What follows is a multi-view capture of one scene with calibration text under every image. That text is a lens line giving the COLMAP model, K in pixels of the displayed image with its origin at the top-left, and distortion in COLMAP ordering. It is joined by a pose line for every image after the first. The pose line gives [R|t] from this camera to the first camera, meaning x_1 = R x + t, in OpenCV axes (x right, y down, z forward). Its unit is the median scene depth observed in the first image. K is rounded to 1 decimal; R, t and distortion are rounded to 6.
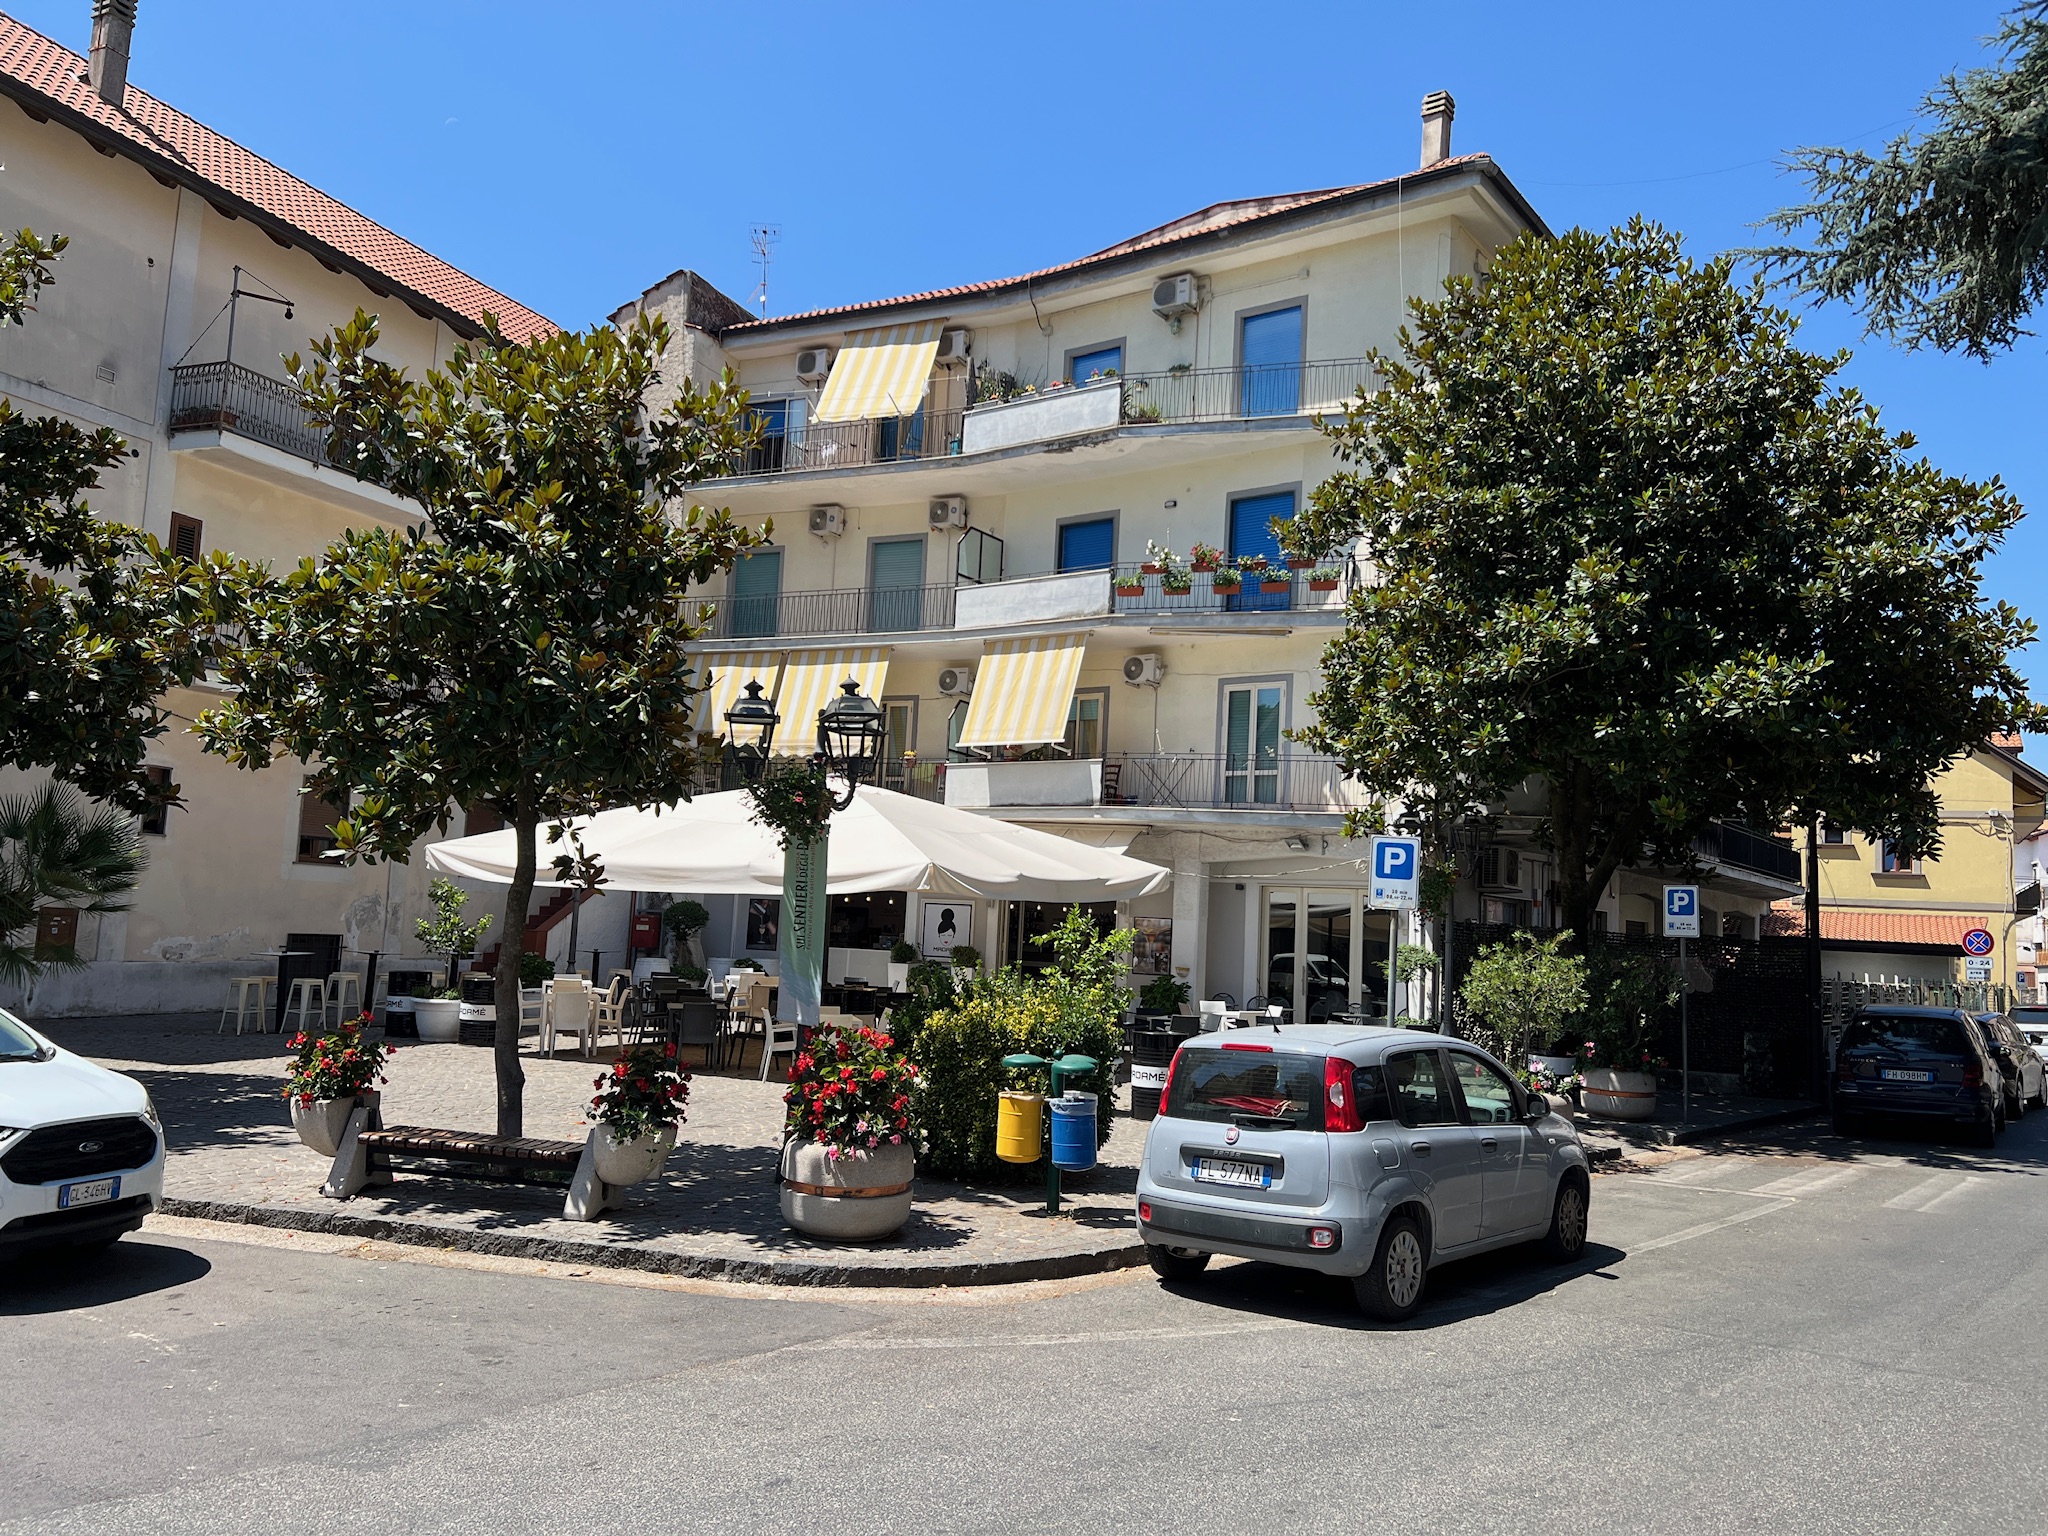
lens RADIAL K [[1534.7, 0, 1024.0], [0, 1534.7, 768.0], [0, 0, 1]] dist [0.095246, -0.130602]
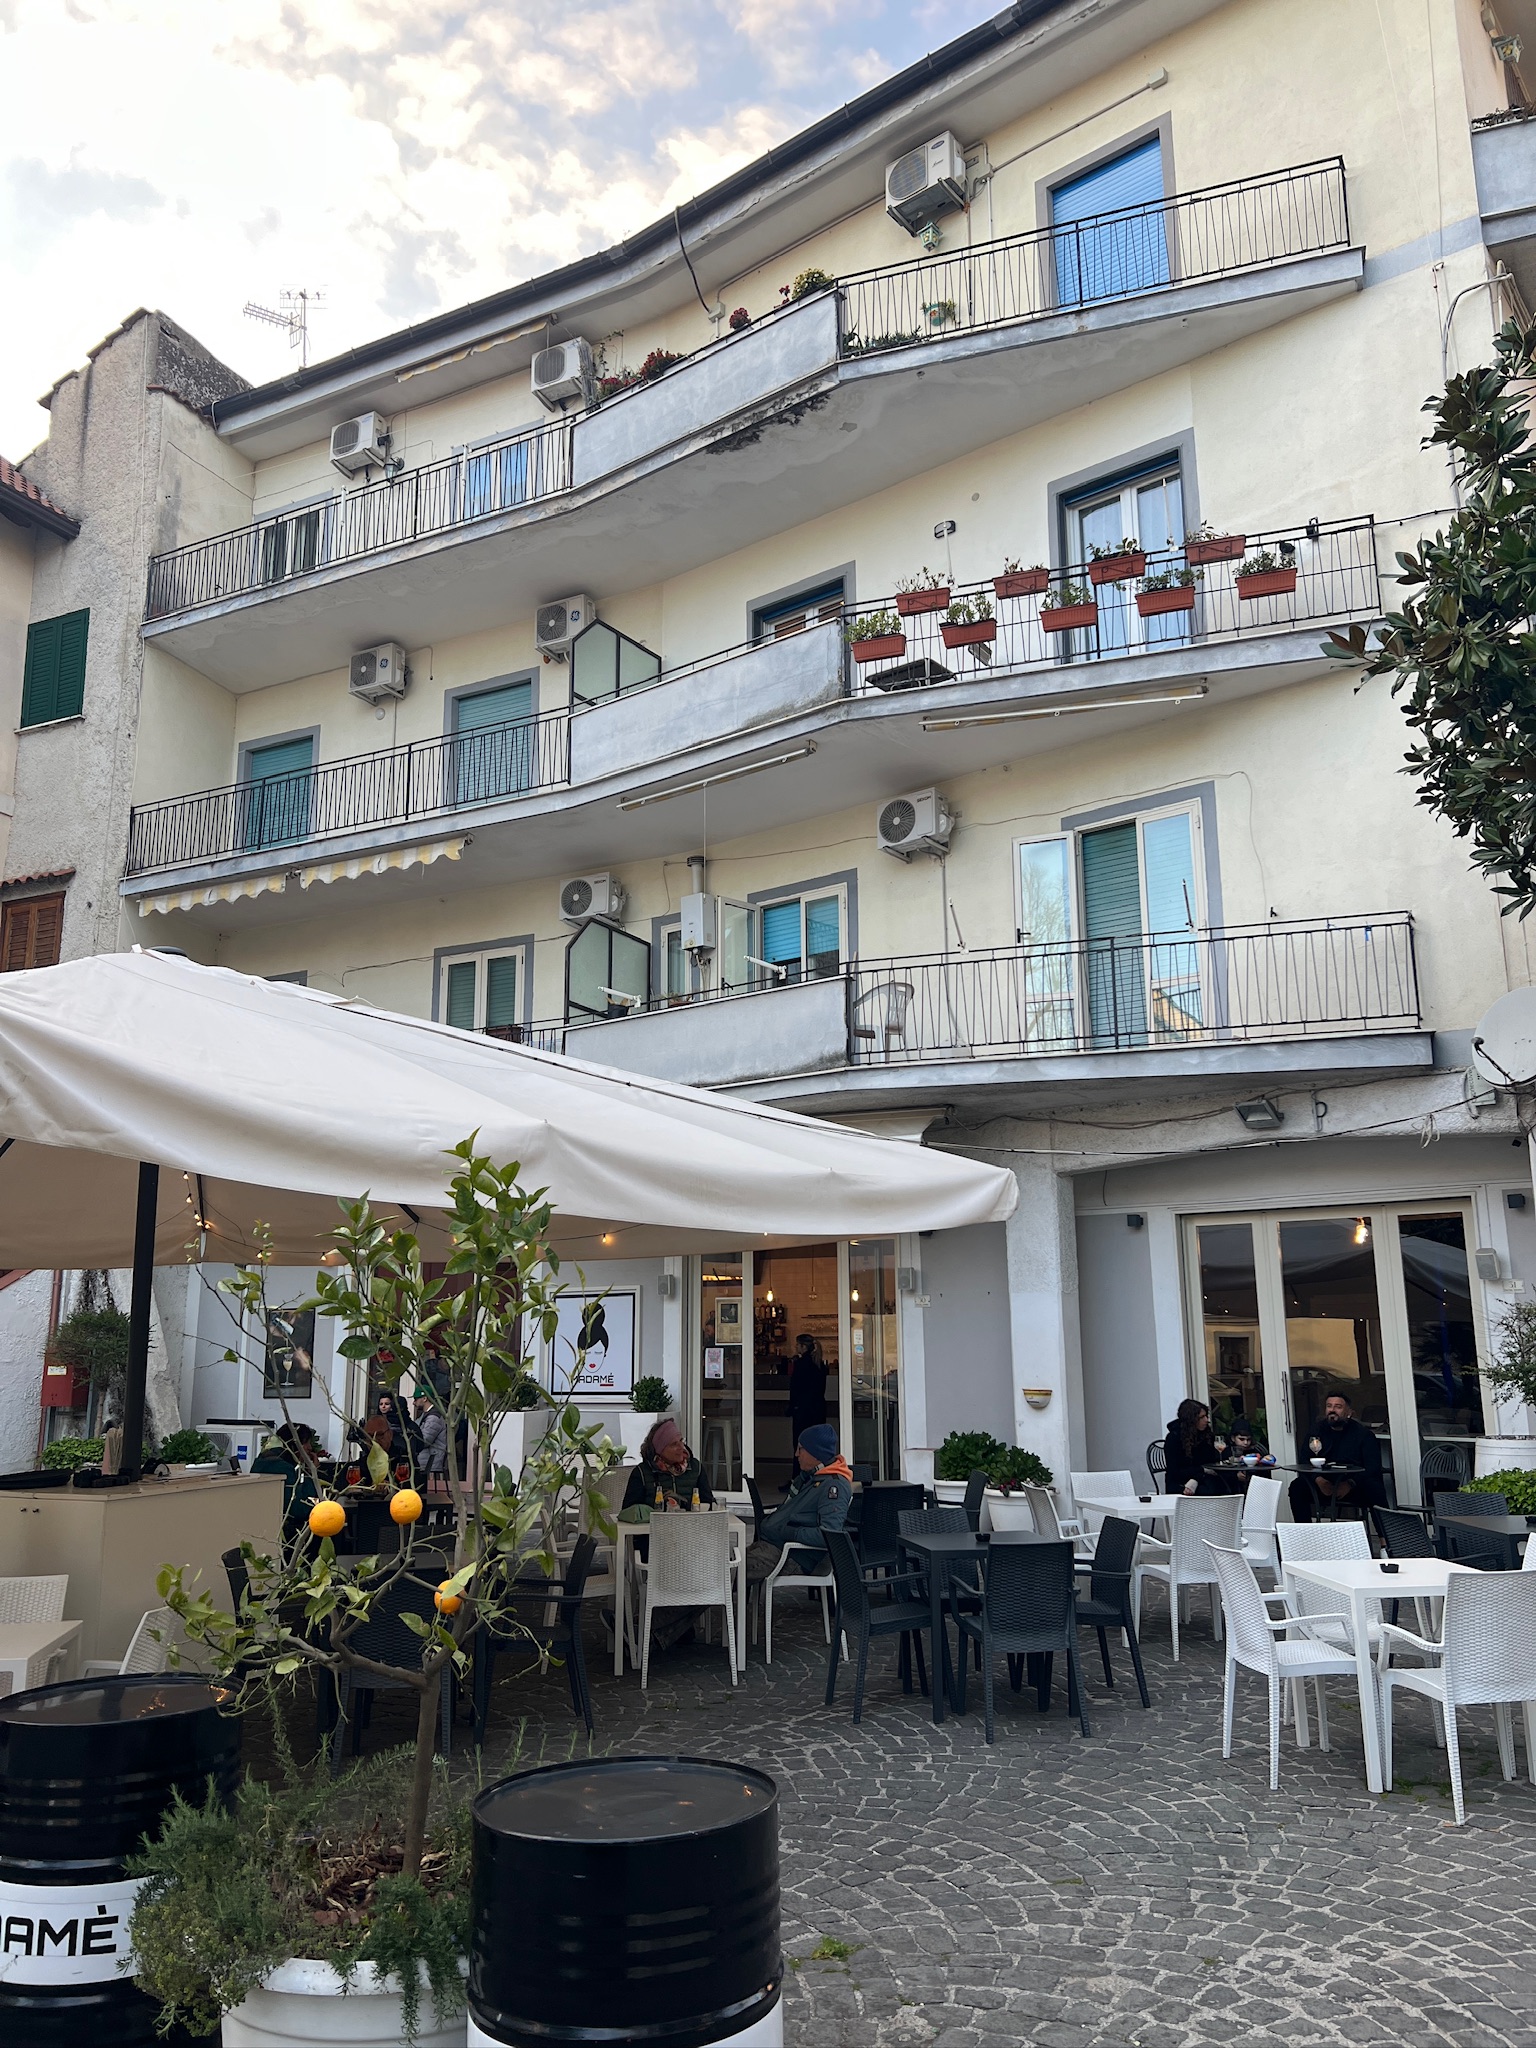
lens RADIAL K [[1534.7, 0, 778.0], [0, 1534.7, 1021.9], [0, 0, 1]] dist [0.095246, -0.130602]
pose [[0.997879, -0.063053, -0.016157, 0.033765], [0.061026, 0.992628, -0.104717, 0.056840], [0.022640, 0.103509, 0.994371, 0.466807]]
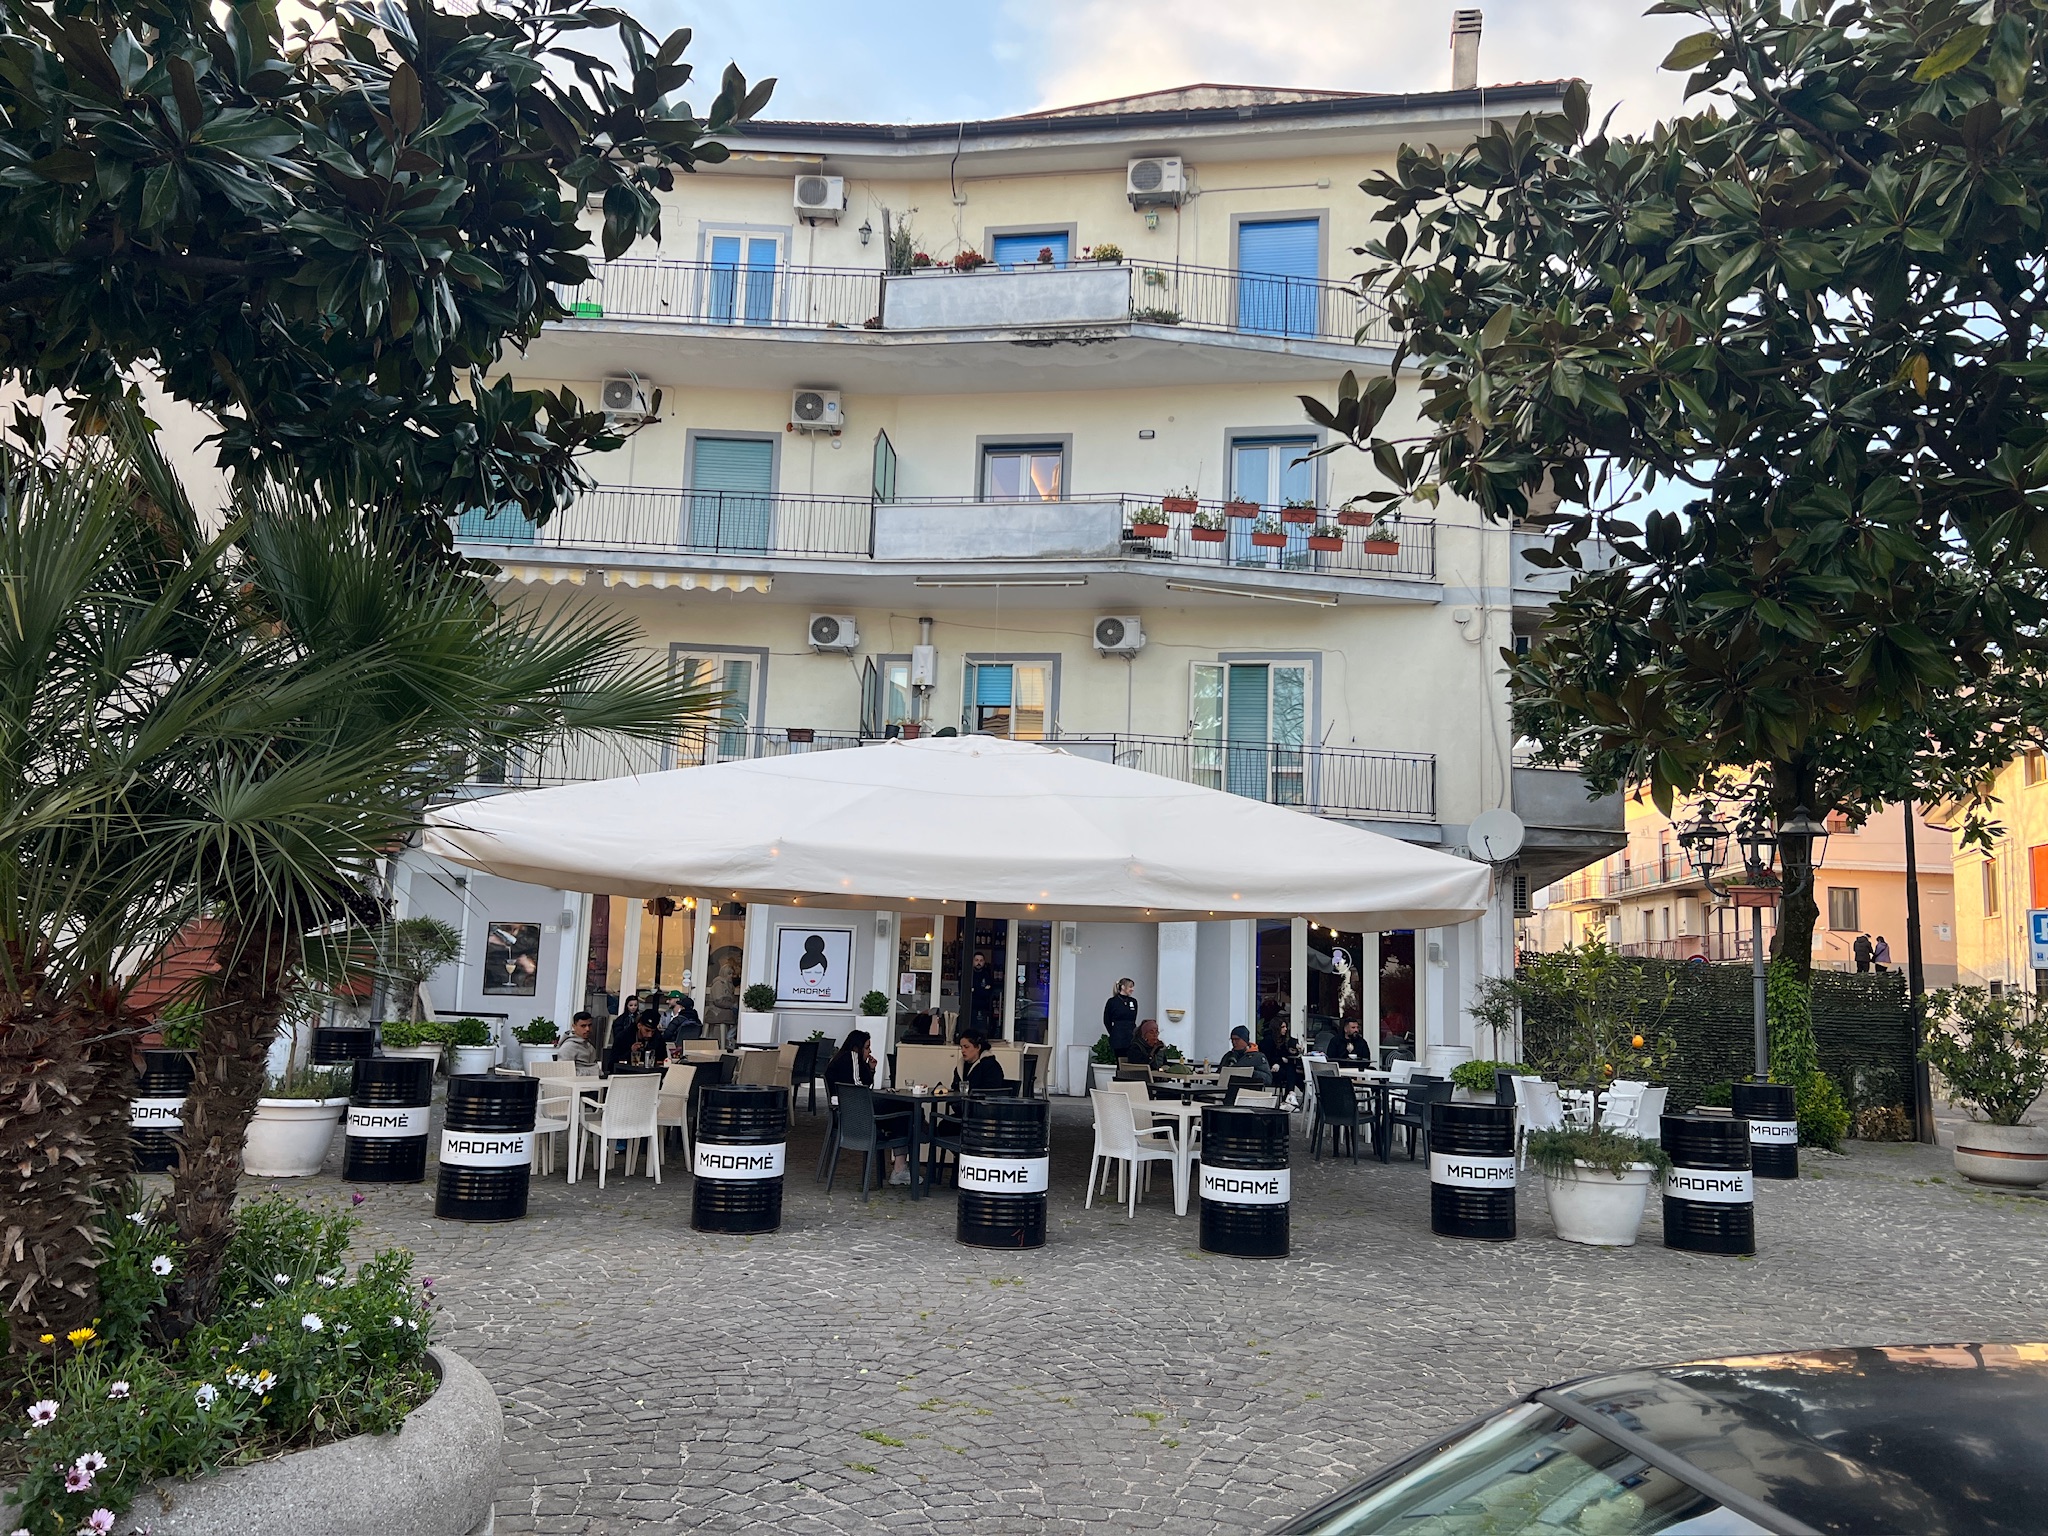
lens RADIAL K [[1534.7, 0, 1024.0], [0, 1534.7, 768.0], [0, 0, 1]] dist [0.095246, -0.130602]
pose [[0.892879, 0.047006, 0.447836, -0.315825], [-0.040555, 0.998889, -0.023988, 0.025817], [-0.448466, 0.003256, 0.893794, 0.304892]]
